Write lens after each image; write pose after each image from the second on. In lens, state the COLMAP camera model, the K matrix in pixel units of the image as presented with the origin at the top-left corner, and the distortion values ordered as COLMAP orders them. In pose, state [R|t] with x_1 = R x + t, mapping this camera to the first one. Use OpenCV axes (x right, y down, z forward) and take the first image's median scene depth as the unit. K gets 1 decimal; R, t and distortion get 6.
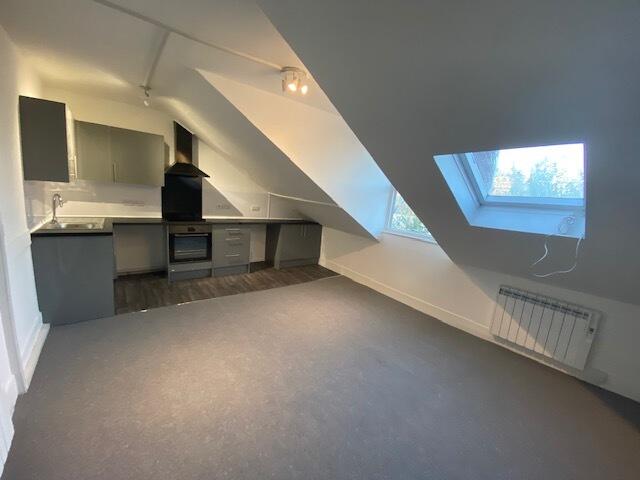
lens RADIAL K [[254.5, 0, 323.6], [0, 254.5, 236.8], [0, 0, 1]] dist [0.023260, -0.021701]
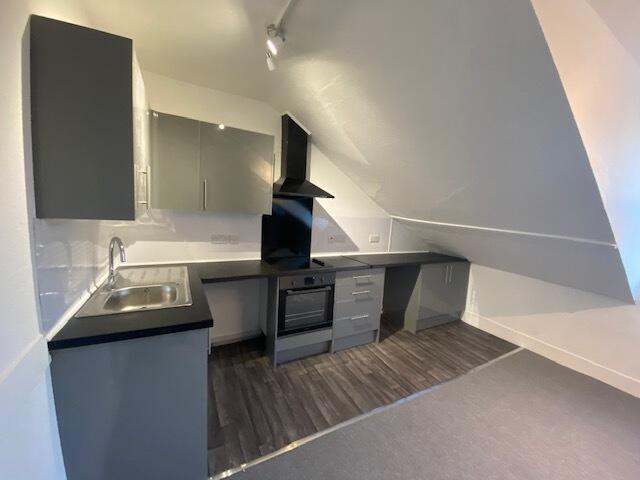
lens RADIAL K [[254.5, 0, 323.6], [0, 254.5, 236.8], [0, 0, 1]] dist [0.023260, -0.021701]
pose [[0.986214, -0.008439, -0.165262, -0.360815], [-0.001138, 0.998329, -0.057769, -0.096631], [0.165473, 0.057160, 0.984556, 0.370604]]
